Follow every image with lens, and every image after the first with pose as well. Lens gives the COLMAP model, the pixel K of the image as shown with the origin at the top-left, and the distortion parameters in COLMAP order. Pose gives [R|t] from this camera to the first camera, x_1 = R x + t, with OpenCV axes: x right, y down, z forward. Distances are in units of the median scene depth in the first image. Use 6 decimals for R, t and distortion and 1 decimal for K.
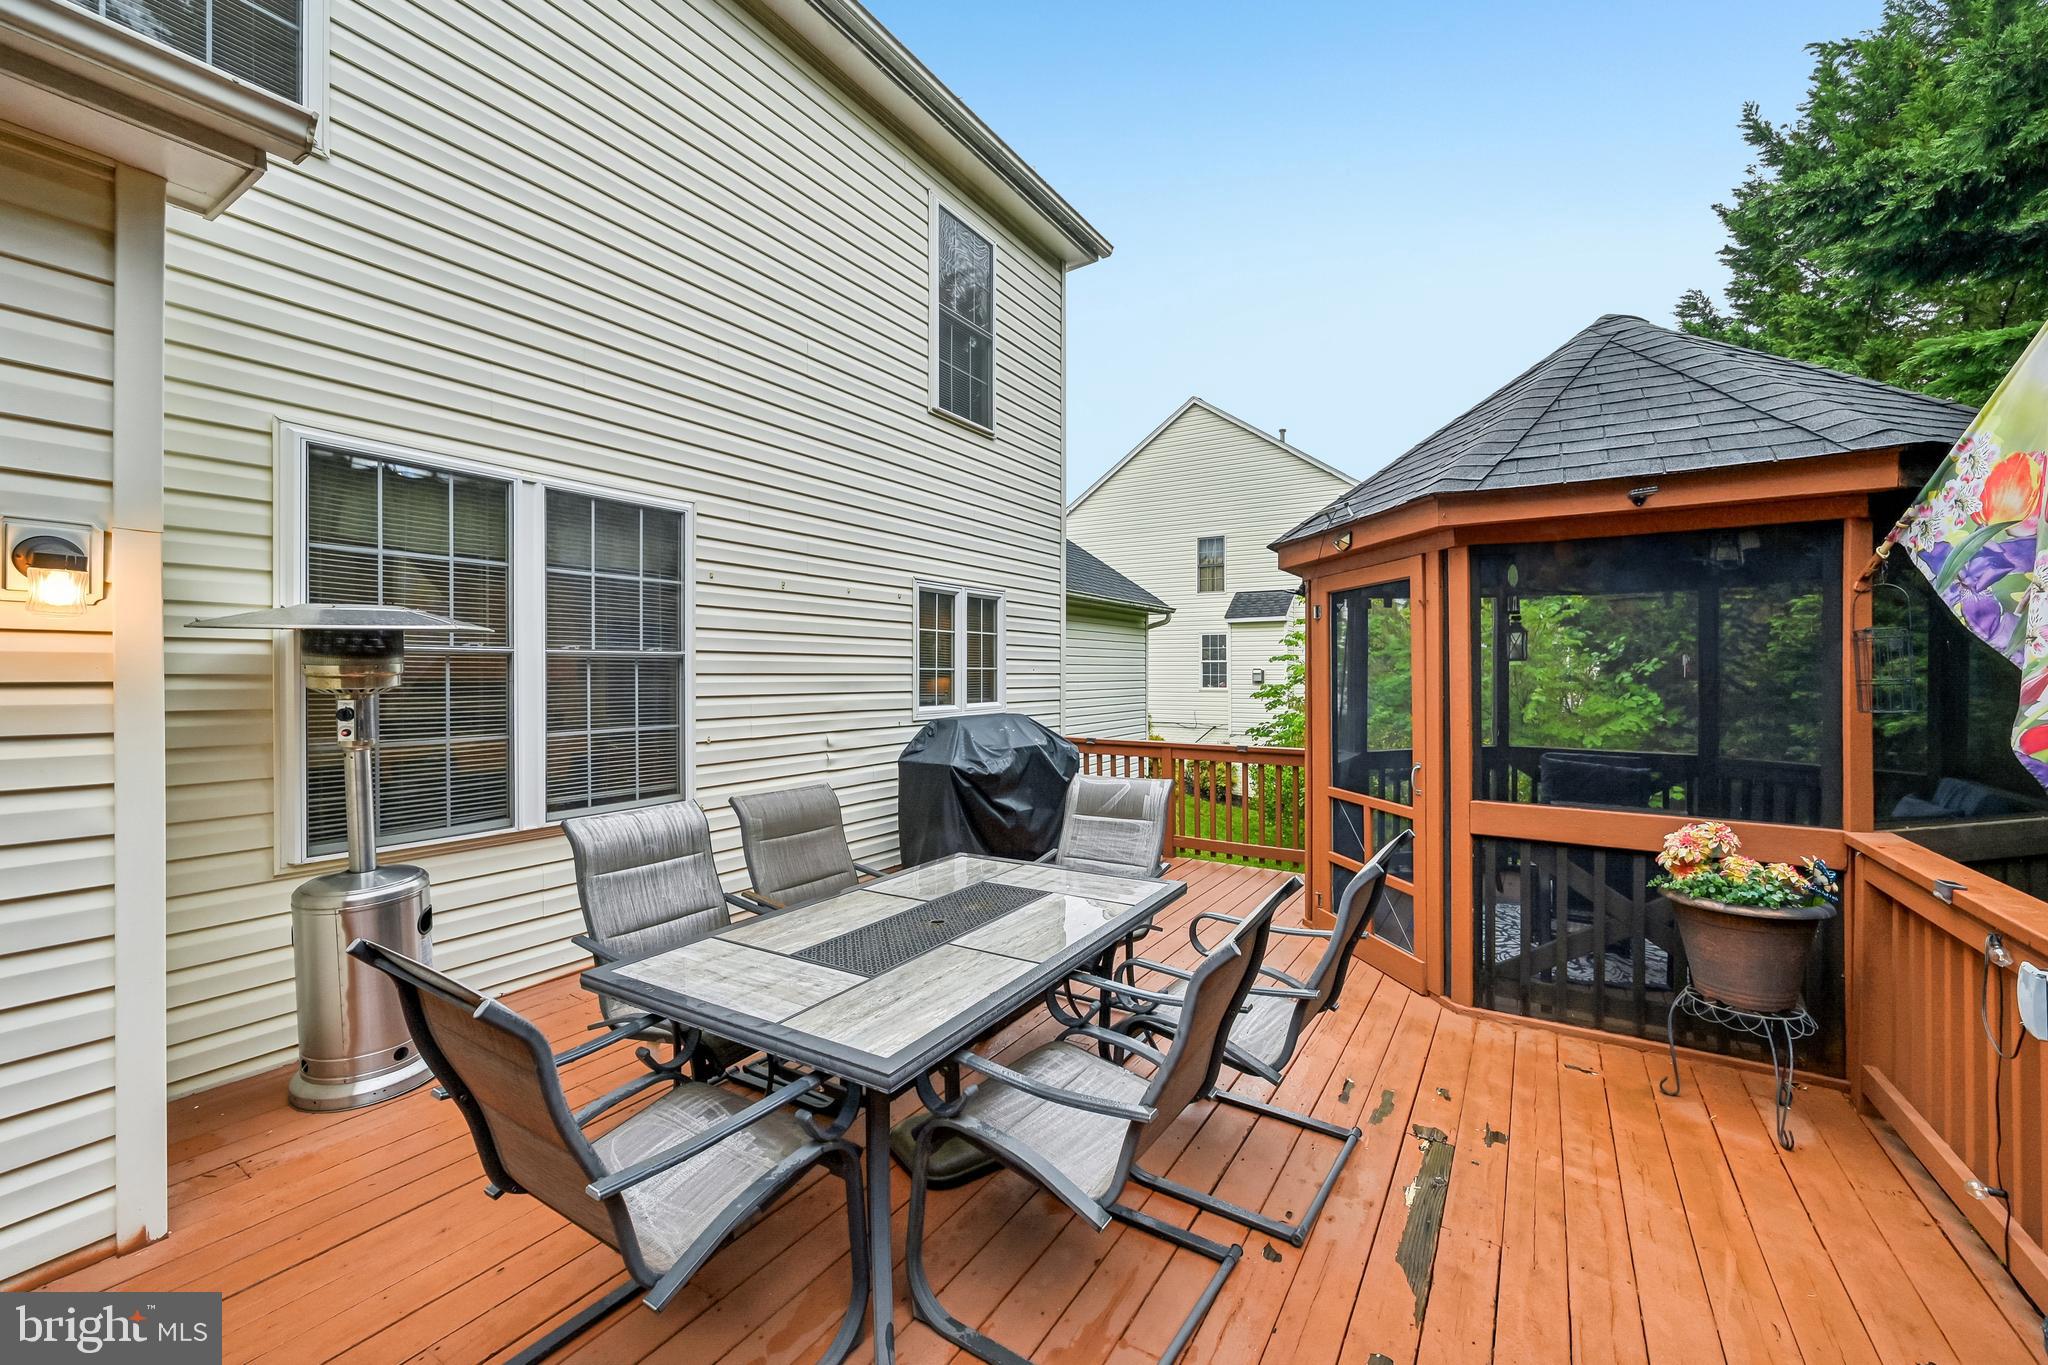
lens RADIAL K [[814.2, 0, 1030.8], [0, 814.2, 672.0], [0, 0, 1]] dist [-0.000439, 0.000020]
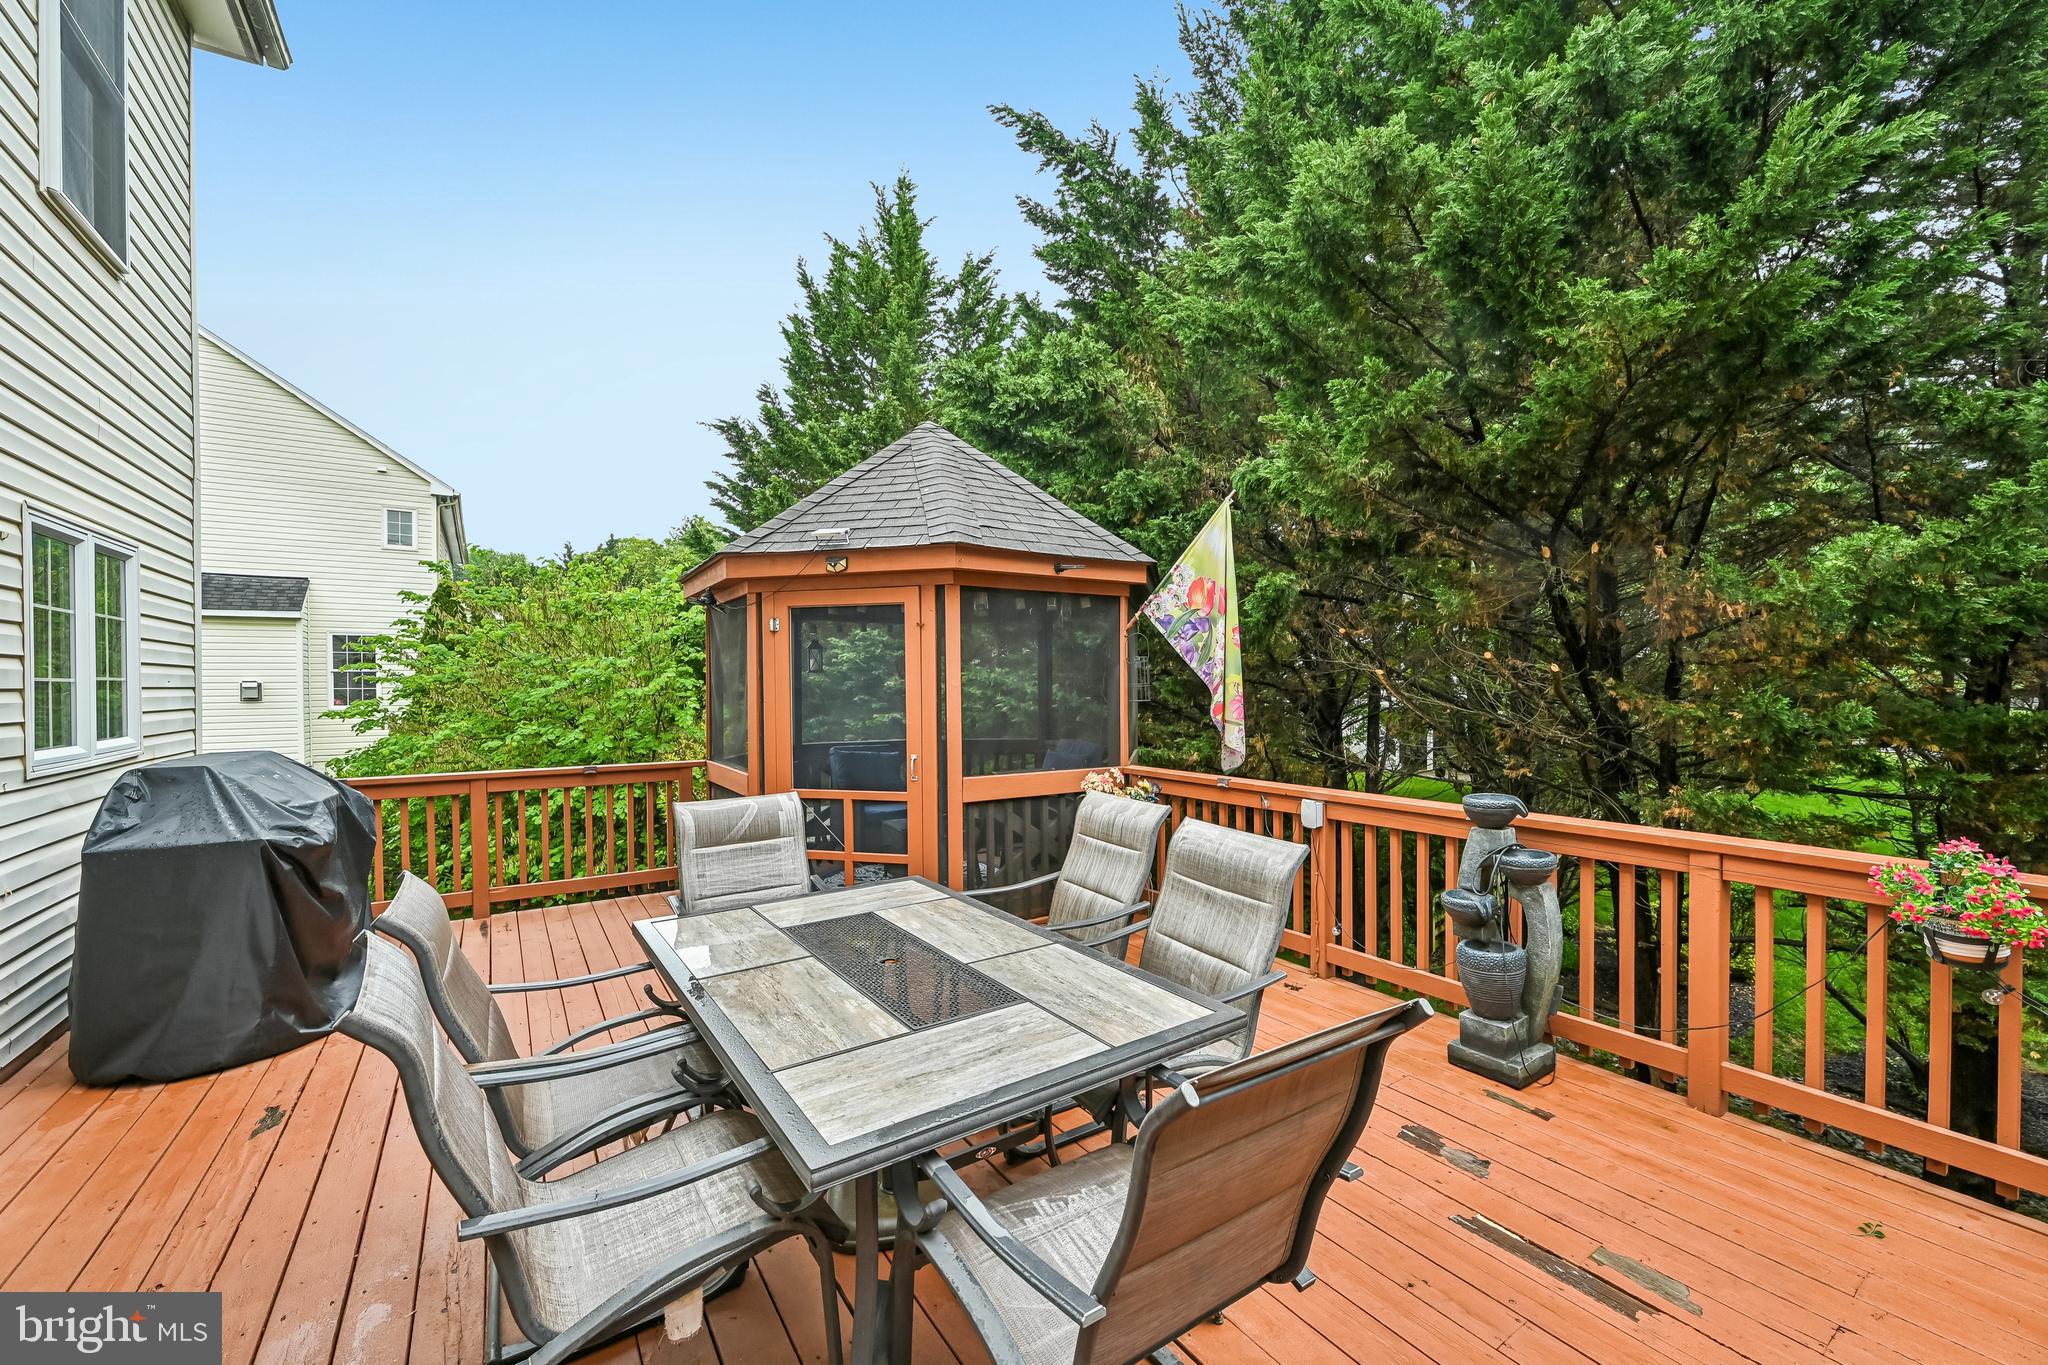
lens RADIAL K [[807.3, 0, 1032.9], [0, 807.3, 702.8], [0, 0, 1]] dist [-0.000072, 0.000204]
pose [[0.405499, -0.027042, 0.913695, -0.585446], [0.006373, 0.999622, 0.026756, 0.001210], [-0.914073, -0.005026, 0.405518, 0.343115]]
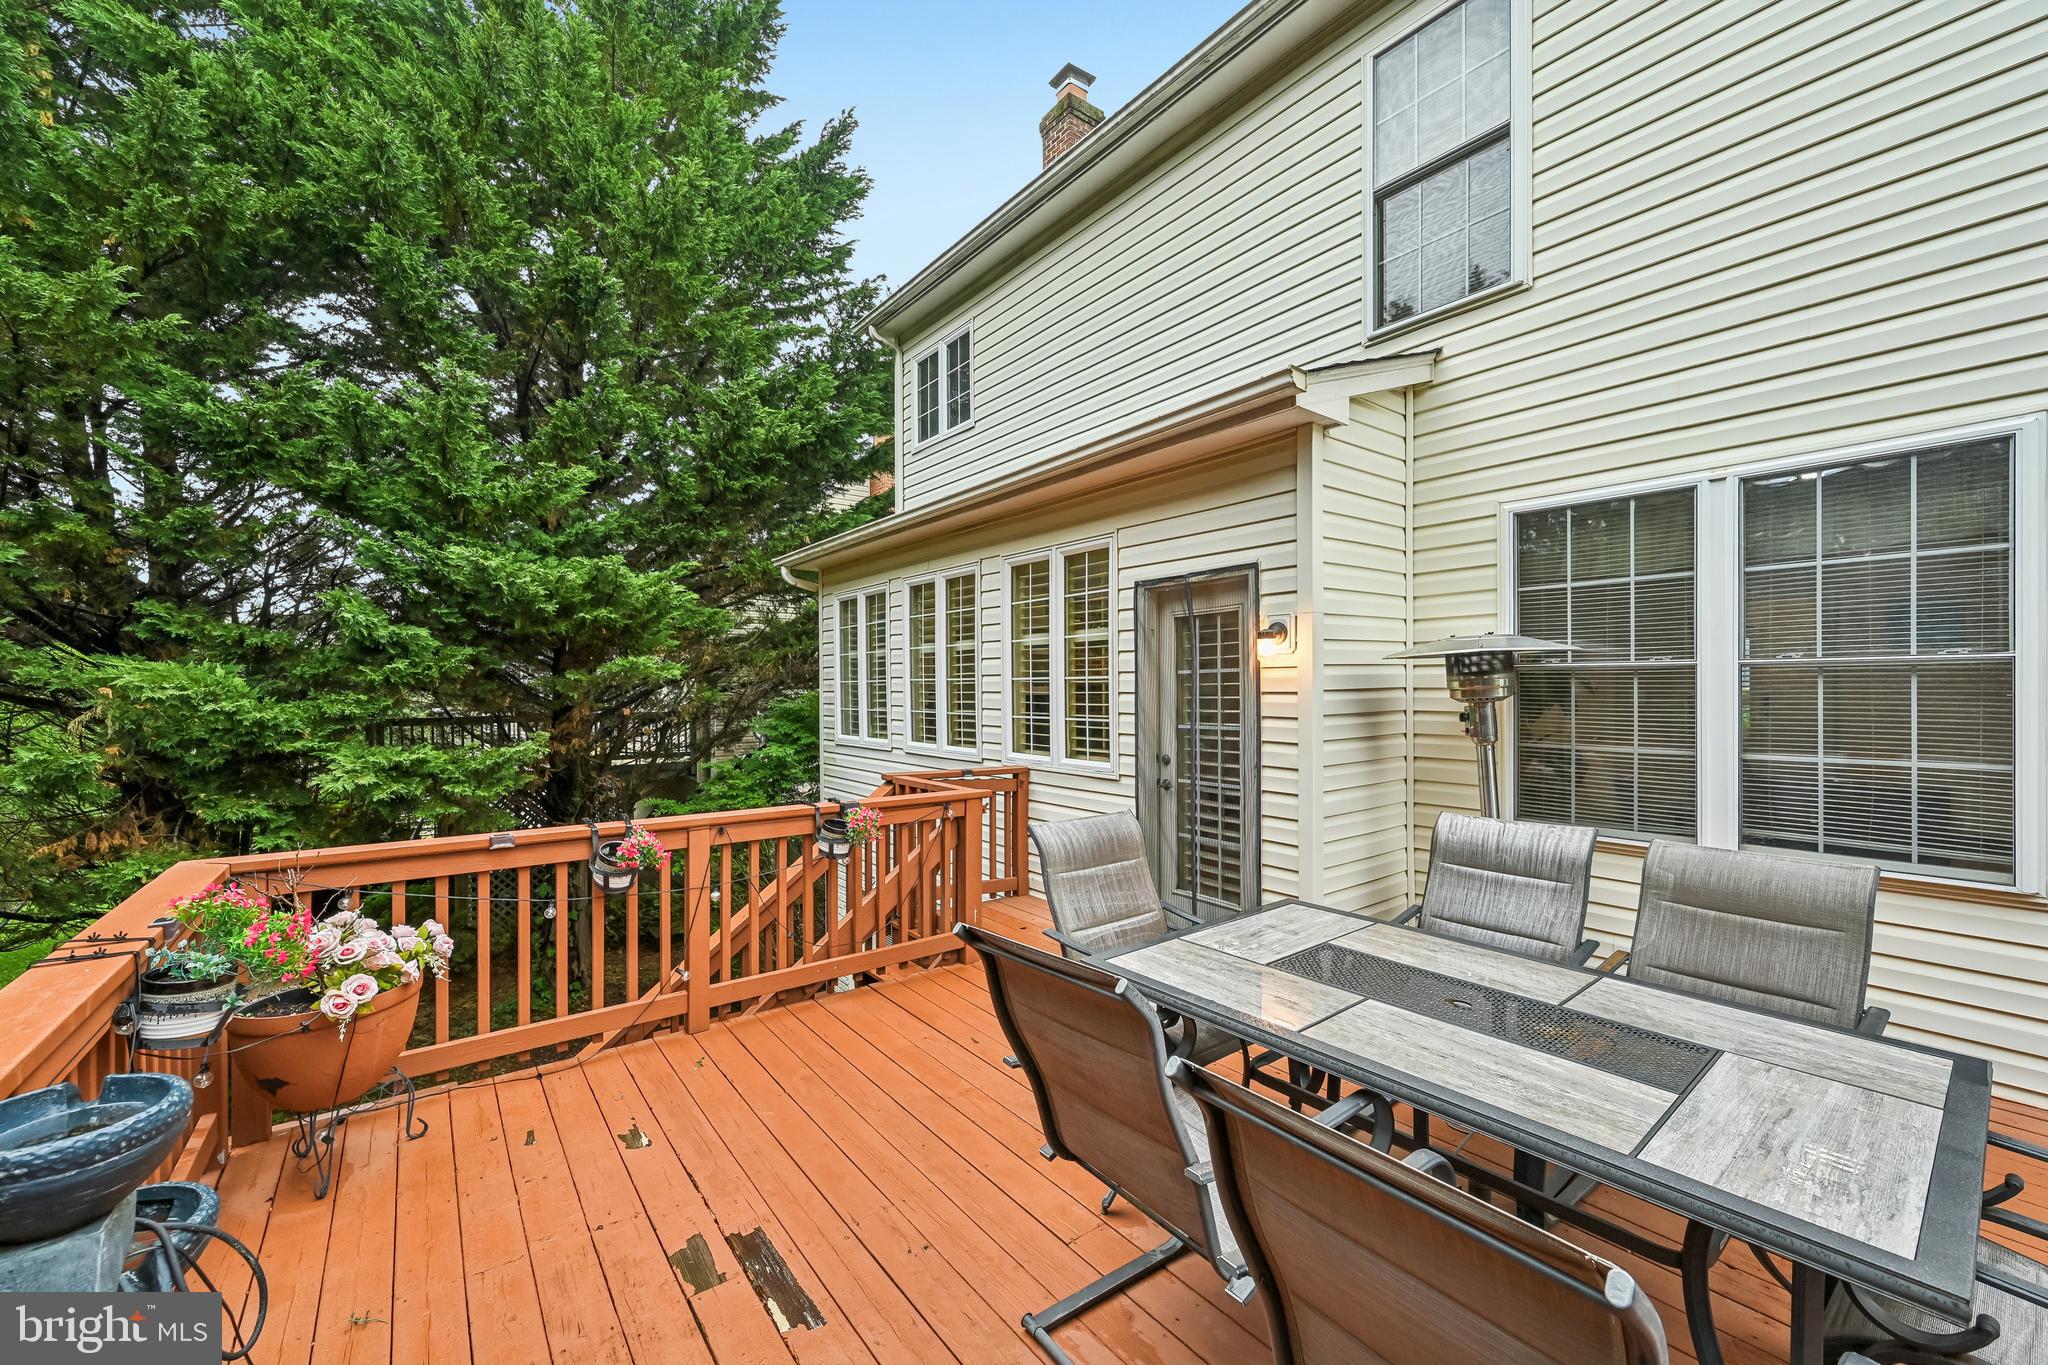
lens RADIAL K [[814.2, 0, 1030.8], [0, 814.2, 672.0], [0, 0, 1]] dist [-0.000439, 0.000020]
pose [[-0.344329, -0.018255, -0.938672, 0.529734], [0.001143, 0.999802, -0.019863, 0.002374], [0.938848, -0.007912, -0.344240, 0.608216]]
